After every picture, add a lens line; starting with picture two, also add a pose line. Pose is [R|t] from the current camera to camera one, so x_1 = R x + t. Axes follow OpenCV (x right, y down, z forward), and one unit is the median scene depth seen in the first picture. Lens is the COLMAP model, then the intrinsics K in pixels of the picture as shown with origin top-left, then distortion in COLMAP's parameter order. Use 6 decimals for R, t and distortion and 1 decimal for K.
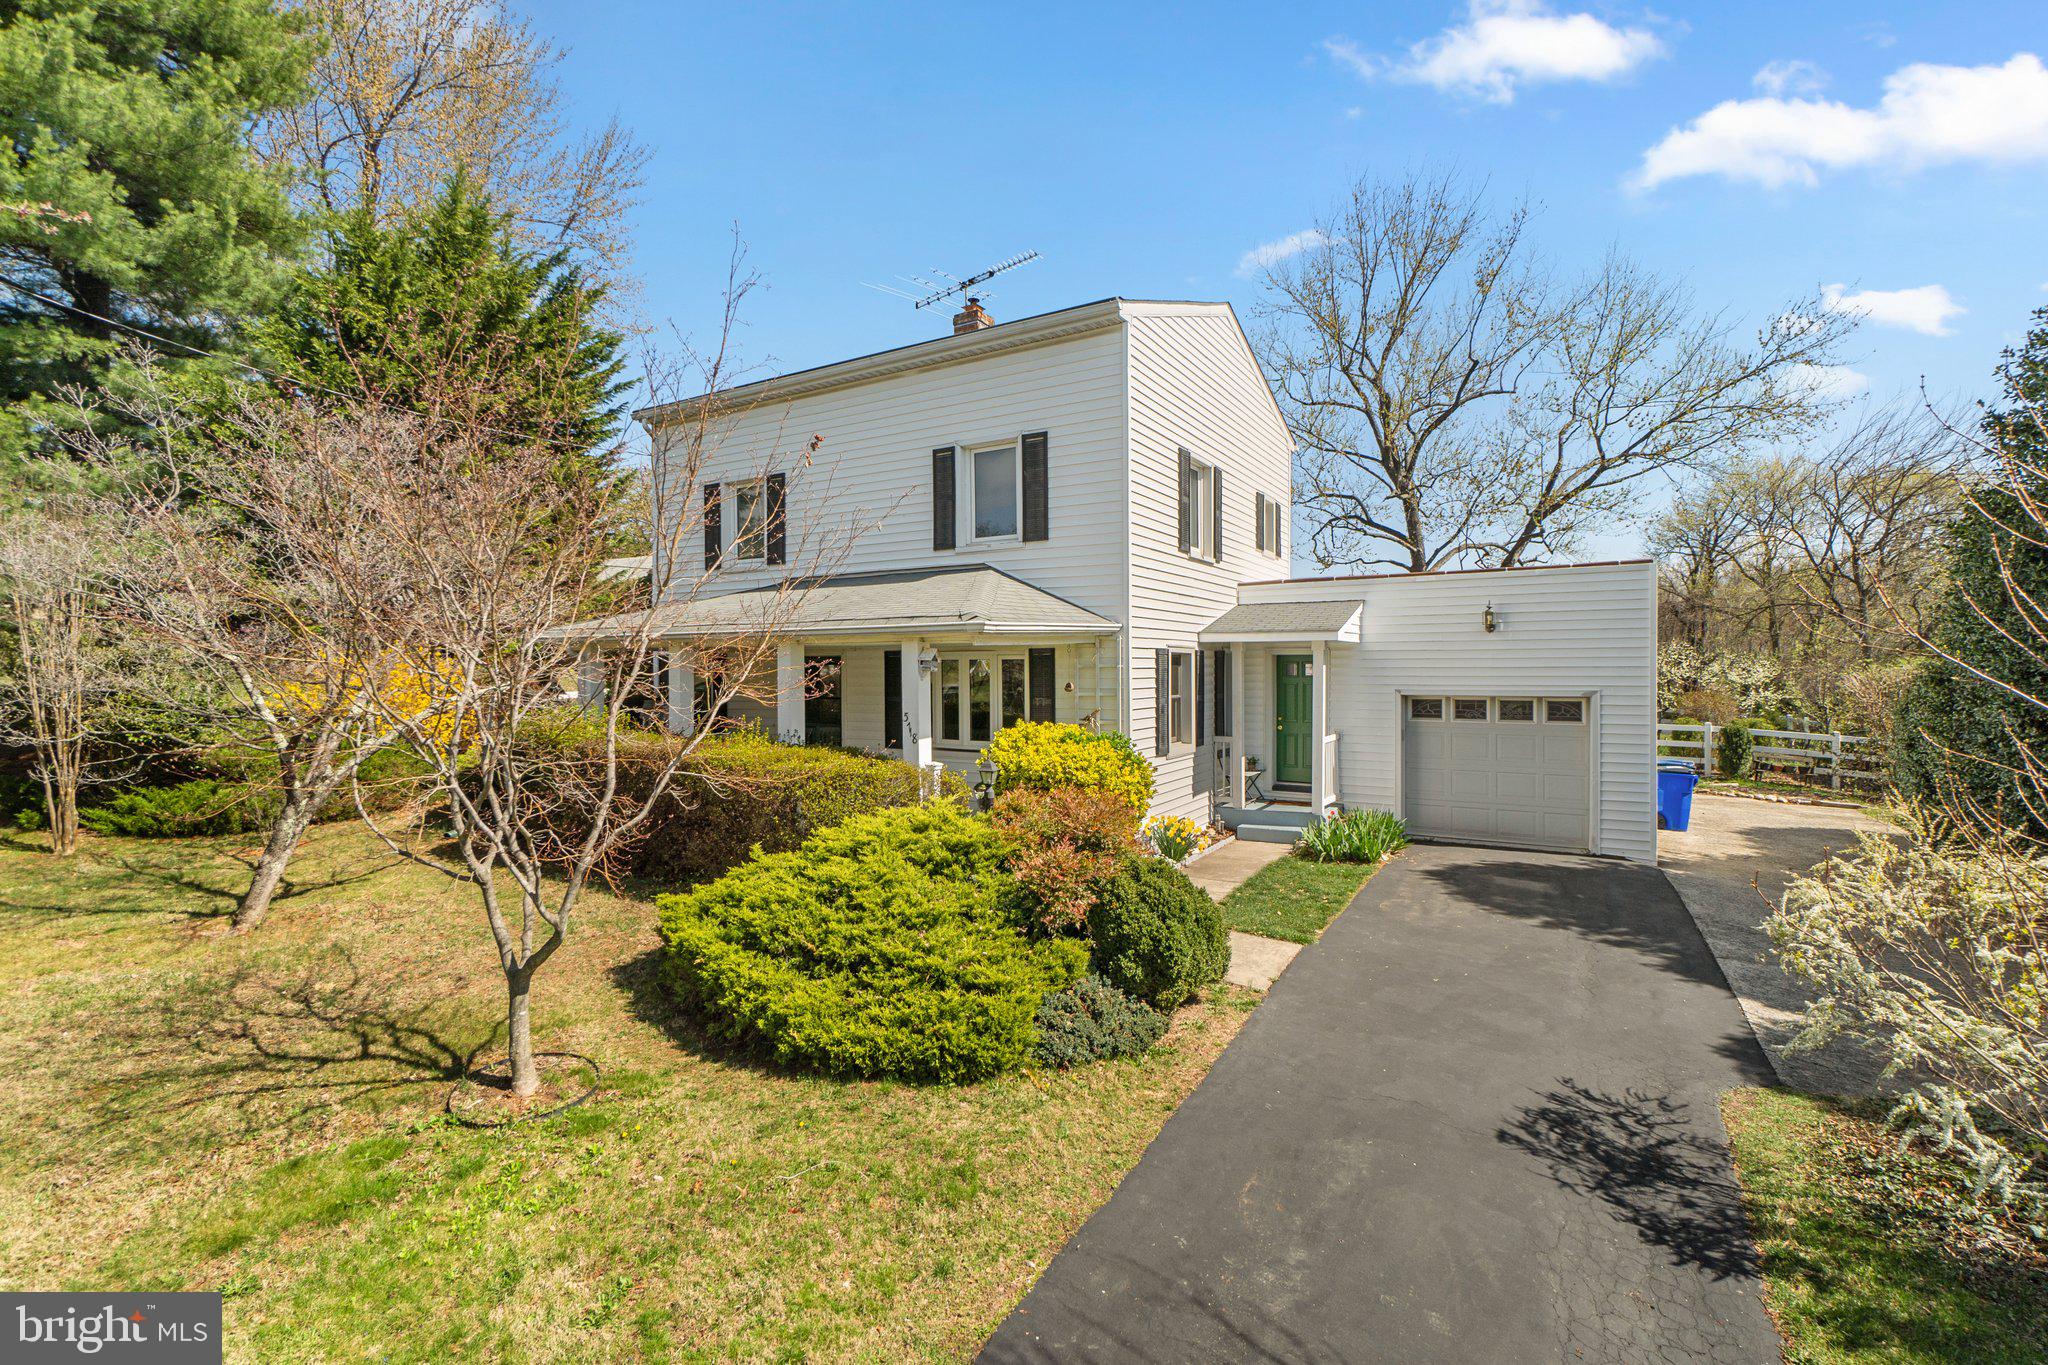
lens RADIAL K [[897.2, 0, 954.7], [0, 897.2, 662.5], [0, 0, 1]] dist [-0.002028, 0.000636]
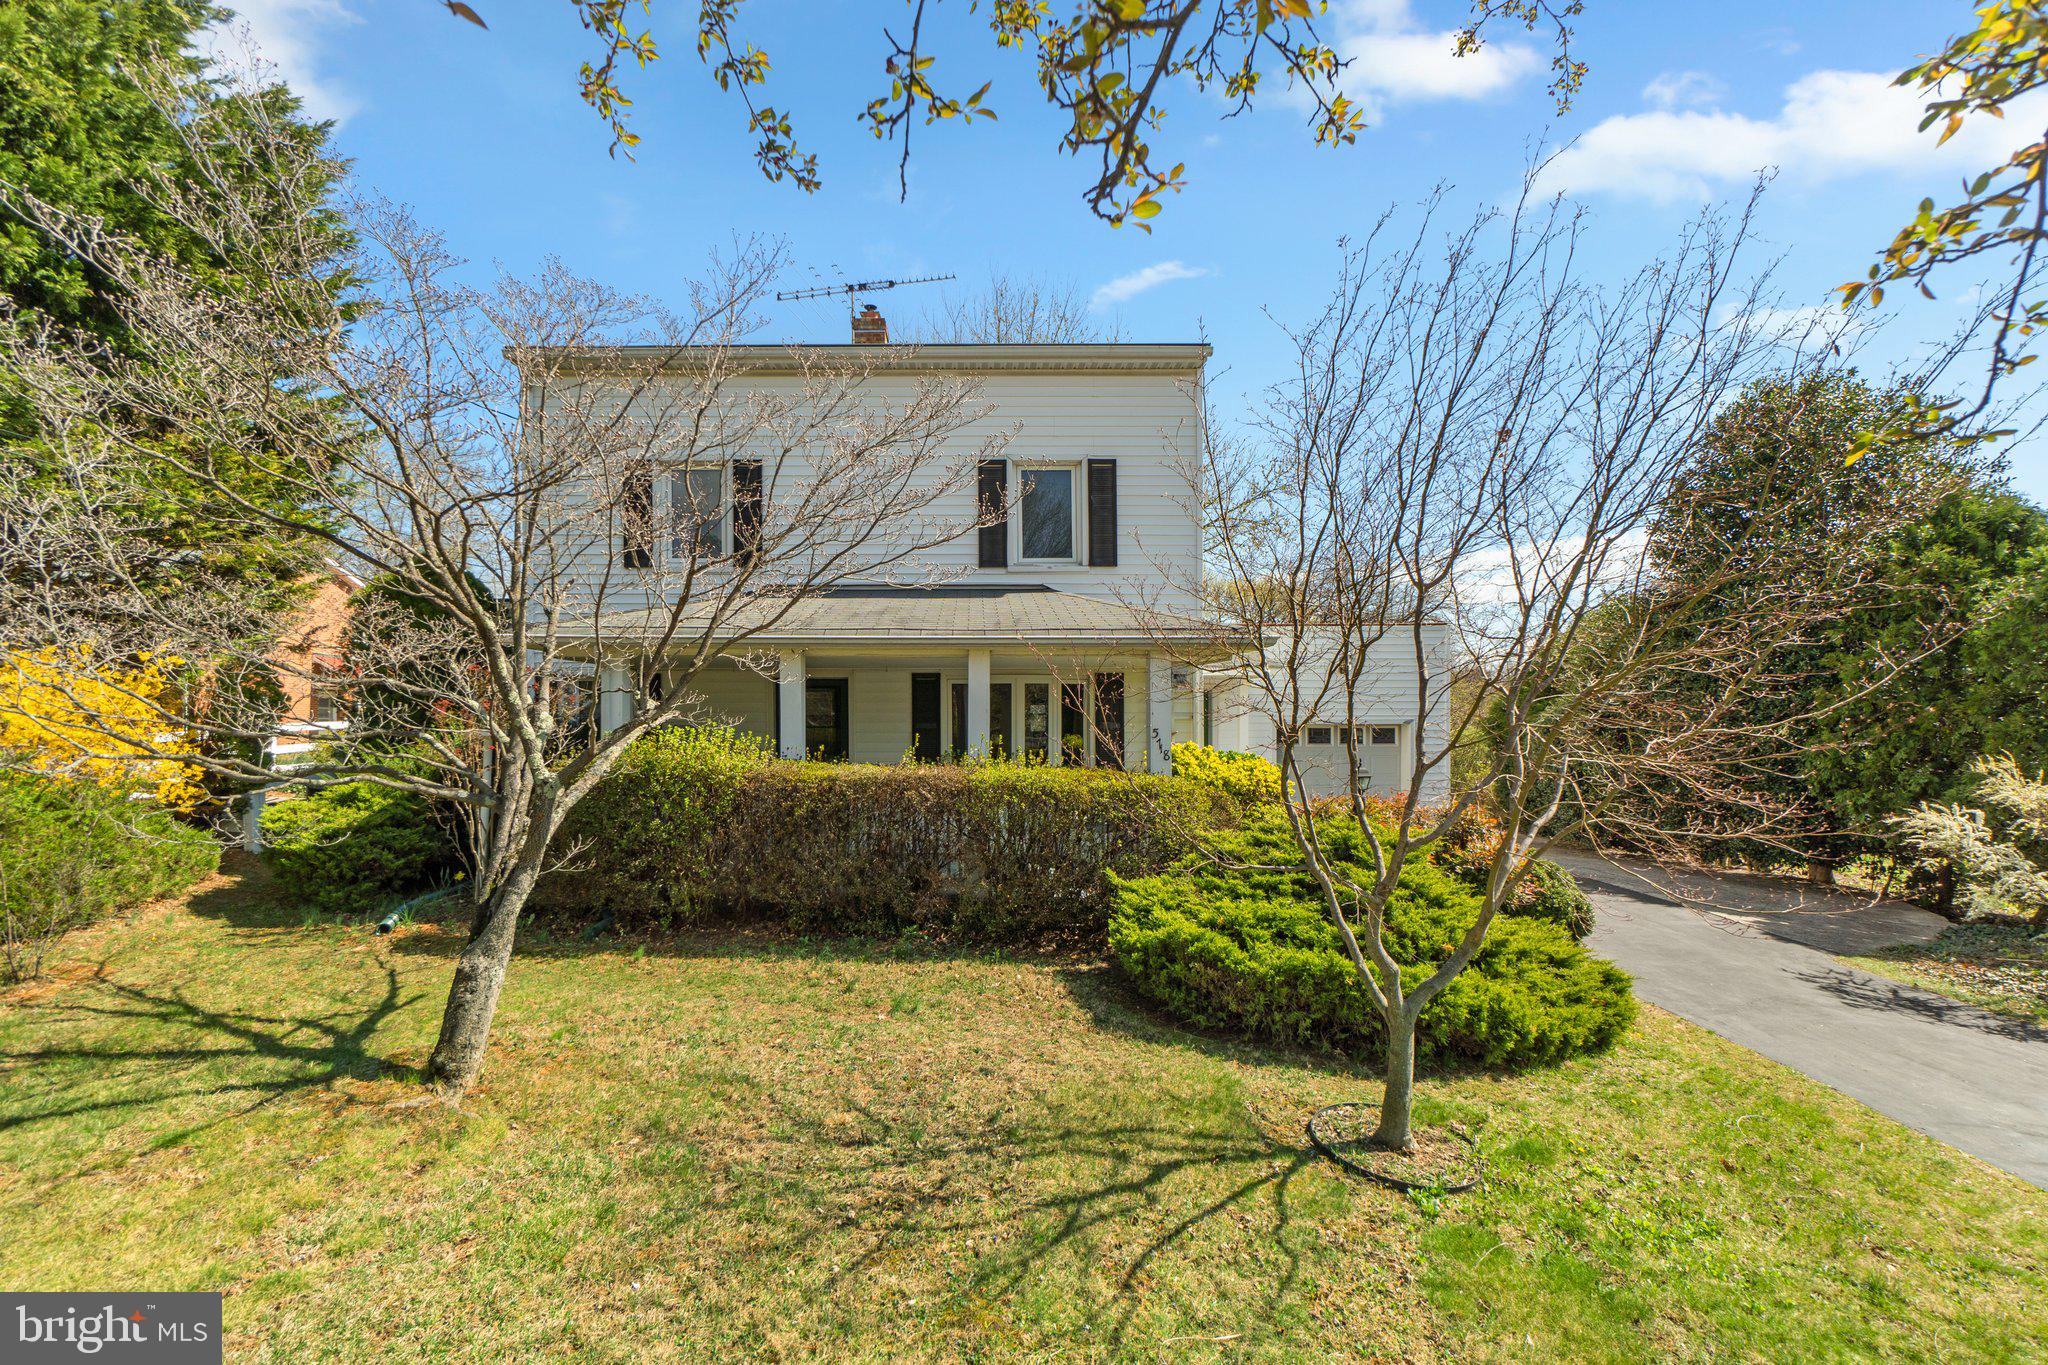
lens RADIAL K [[897.2, 0, 1020.4], [0, 897.2, 696.9], [0, 0, 1]] dist [-0.002028, 0.000636]
pose [[0.849766, 0.018035, 0.526852, -0.515177], [-0.007926, 0.999739, -0.021439, 0.033419], [-0.527101, 0.014042, 0.849687, 0.197273]]
